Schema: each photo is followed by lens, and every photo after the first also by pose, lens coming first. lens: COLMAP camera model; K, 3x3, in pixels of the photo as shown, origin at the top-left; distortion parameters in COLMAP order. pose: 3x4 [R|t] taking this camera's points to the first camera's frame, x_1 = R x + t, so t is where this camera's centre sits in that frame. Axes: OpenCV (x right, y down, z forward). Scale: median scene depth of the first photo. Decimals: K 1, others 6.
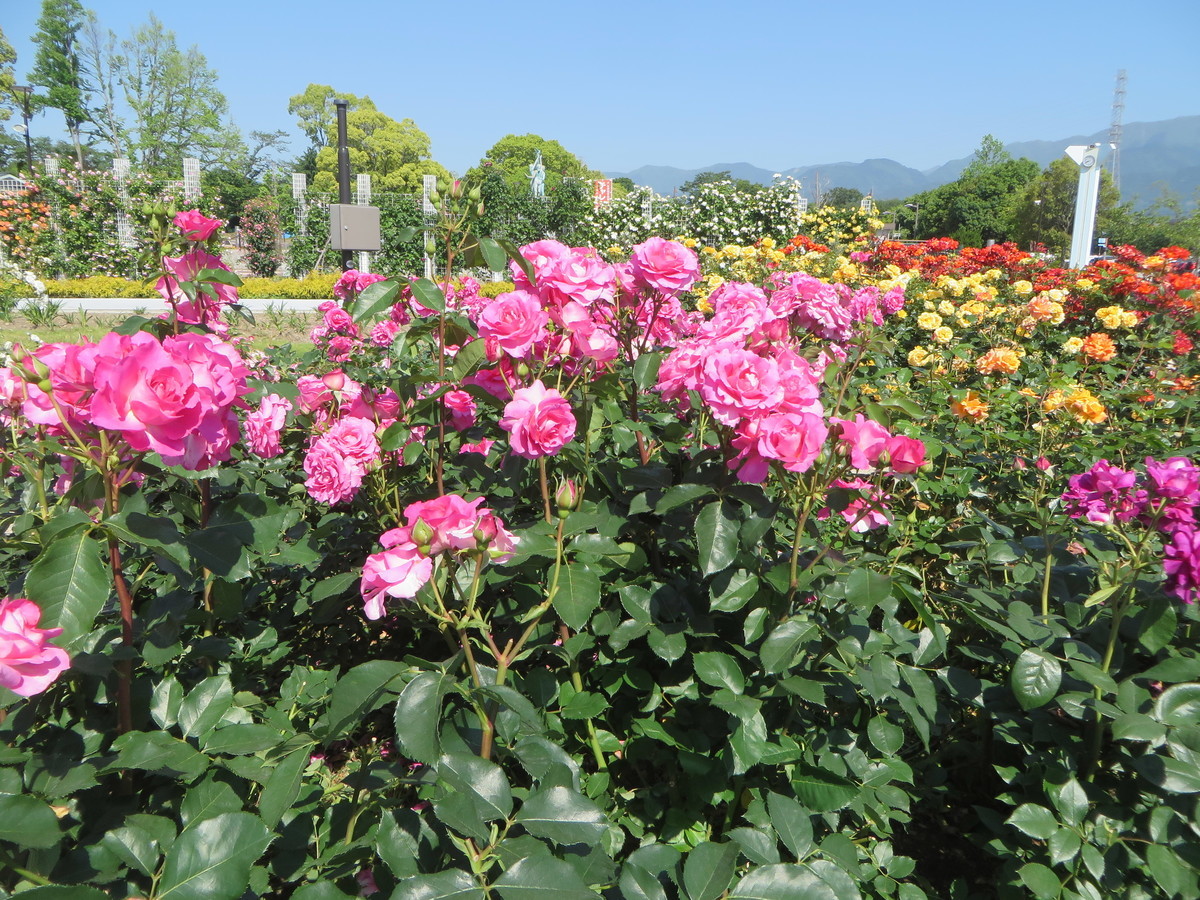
lens RADIAL K [[872.2, 0, 606.8], [0, 872.2, 448.2], [0, 0, 1]] dist [-0.027380, 0.002783]
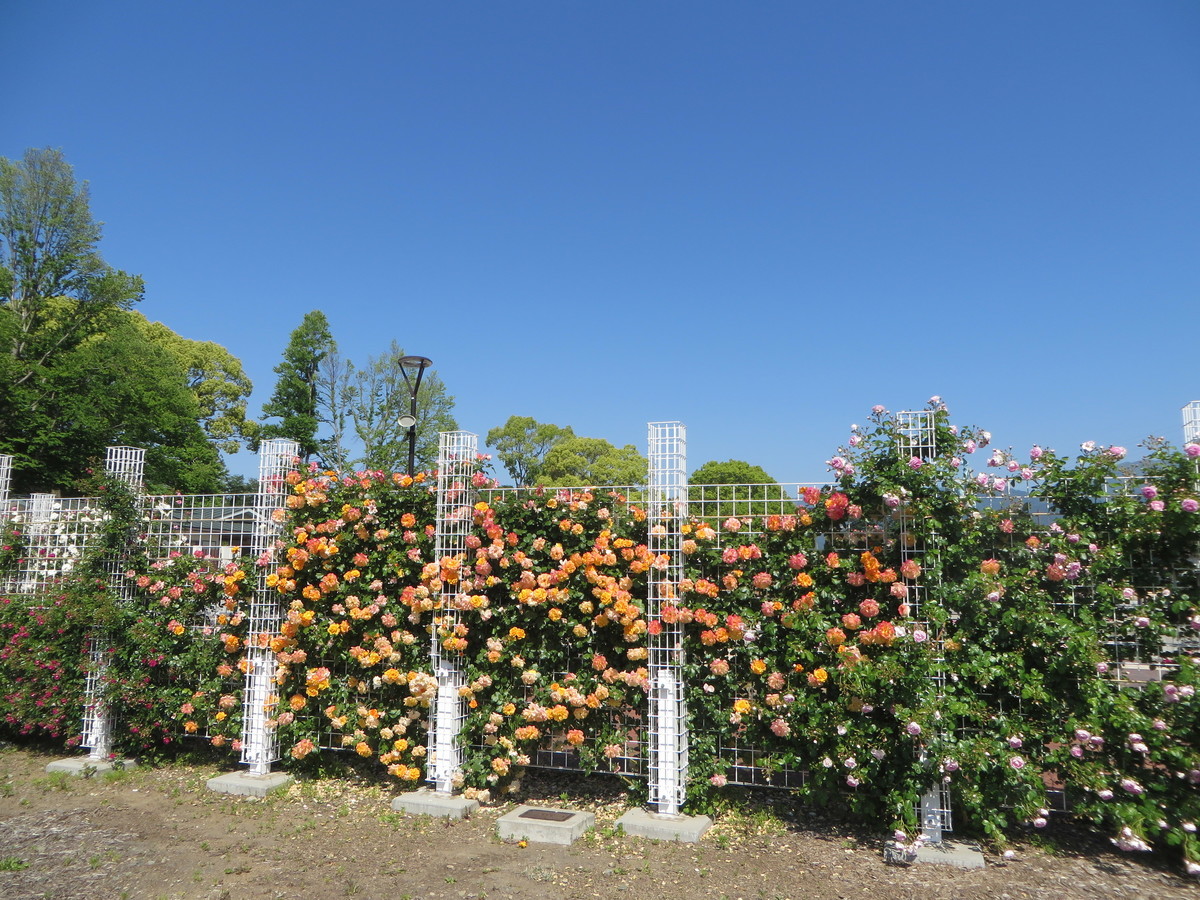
lens RADIAL K [[872.2, 0, 594.5], [0, 872.2, 448.4], [0, 0, 1]] dist [-0.027380, 0.002783]
pose [[0.990279, -0.037227, -0.134024, -0.185095], [-0.013663, 0.932829, -0.360061, -0.056255], [0.138426, 0.358392, 0.923251, 0.188820]]
